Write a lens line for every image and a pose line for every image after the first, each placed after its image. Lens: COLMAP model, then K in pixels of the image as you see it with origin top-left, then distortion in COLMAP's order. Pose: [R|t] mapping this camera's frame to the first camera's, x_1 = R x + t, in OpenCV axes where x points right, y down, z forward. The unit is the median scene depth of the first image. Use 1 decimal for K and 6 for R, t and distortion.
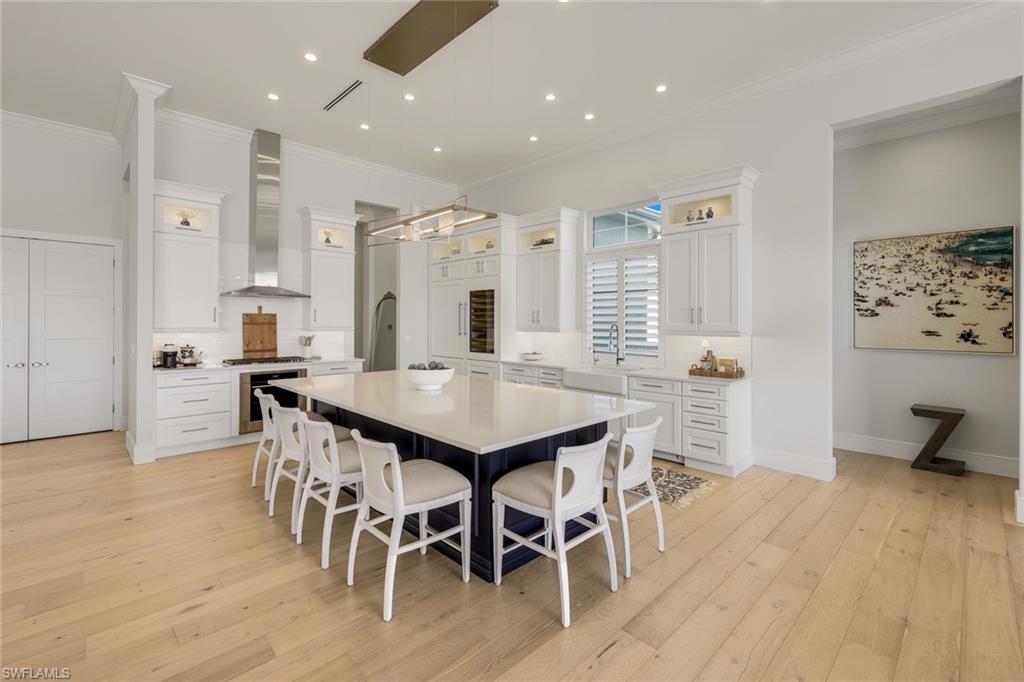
lens RADIAL K [[454.2, 0, 513.7], [0, 454.2, 320.4], [0, 0, 1]] dist [-0.000443, -0.000029]
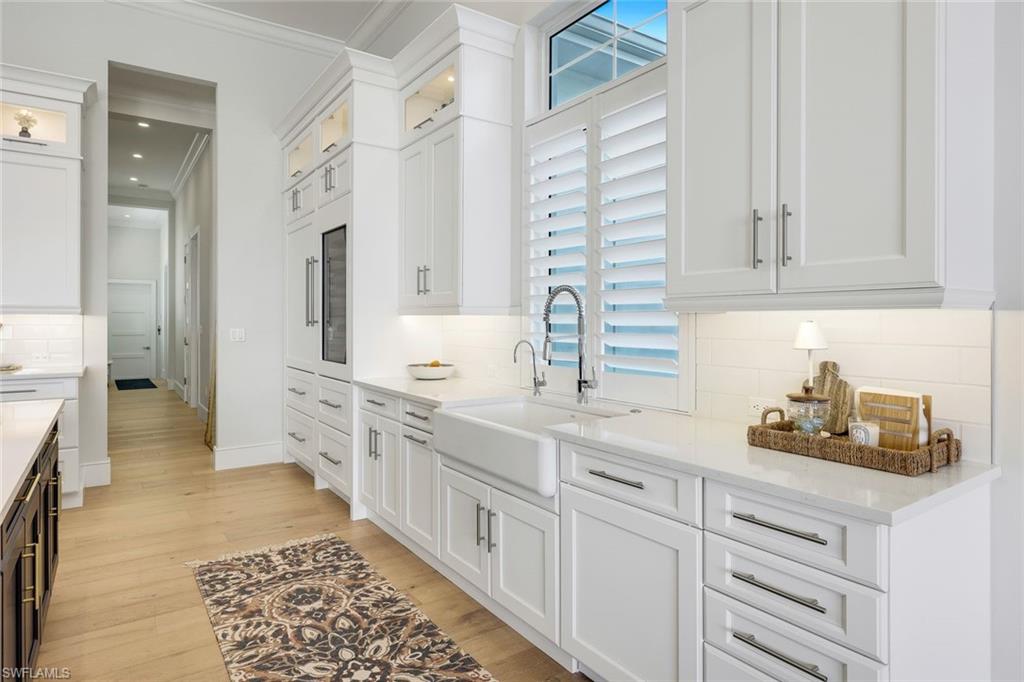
lens RADIAL K [[586.1, 0, 511.7], [0, 586.1, 322.2], [0, 0, 1]] dist [0.002042, 0.000266]
pose [[0.986065, 0.000835, -0.166356, 0.272140], [-0.000270, 0.999994, 0.003416, 0.036016], [0.166358, -0.003323, 0.986060, 0.549674]]
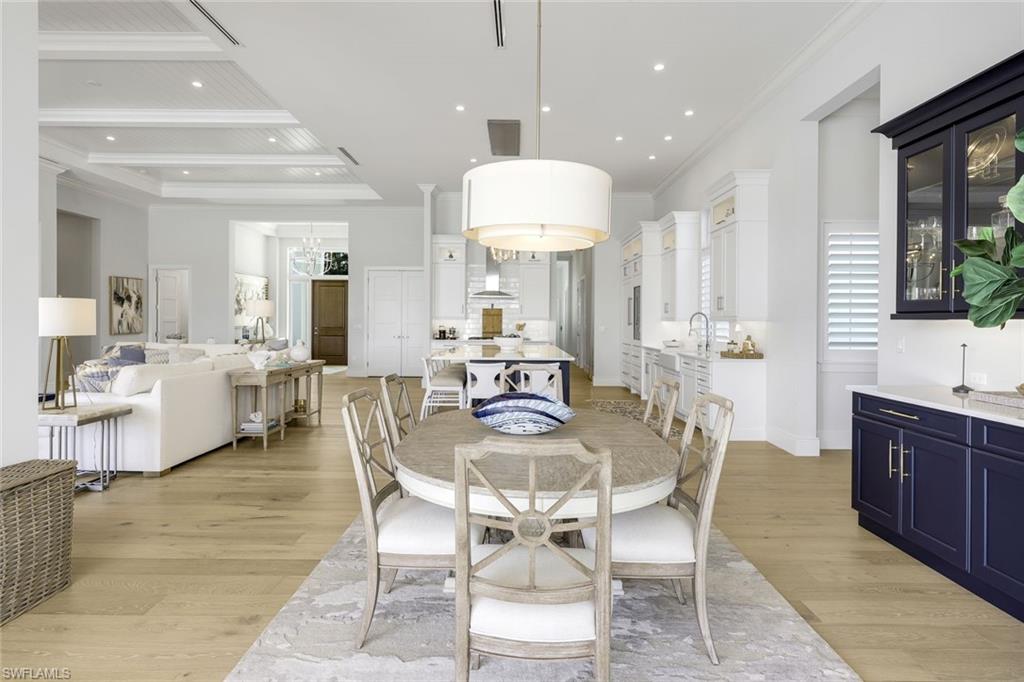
lens RADIAL K [[538.7, 0, 510.9], [0, 538.7, 323.7], [0, 0, 1]] dist [-0.000133, 0.000062]
pose [[0.712446, 0.005110, -0.701708, 0.871663], [-0.003437, 0.999987, 0.003792, 0.033320], [0.701718, -0.000290, 0.712455, -0.297402]]
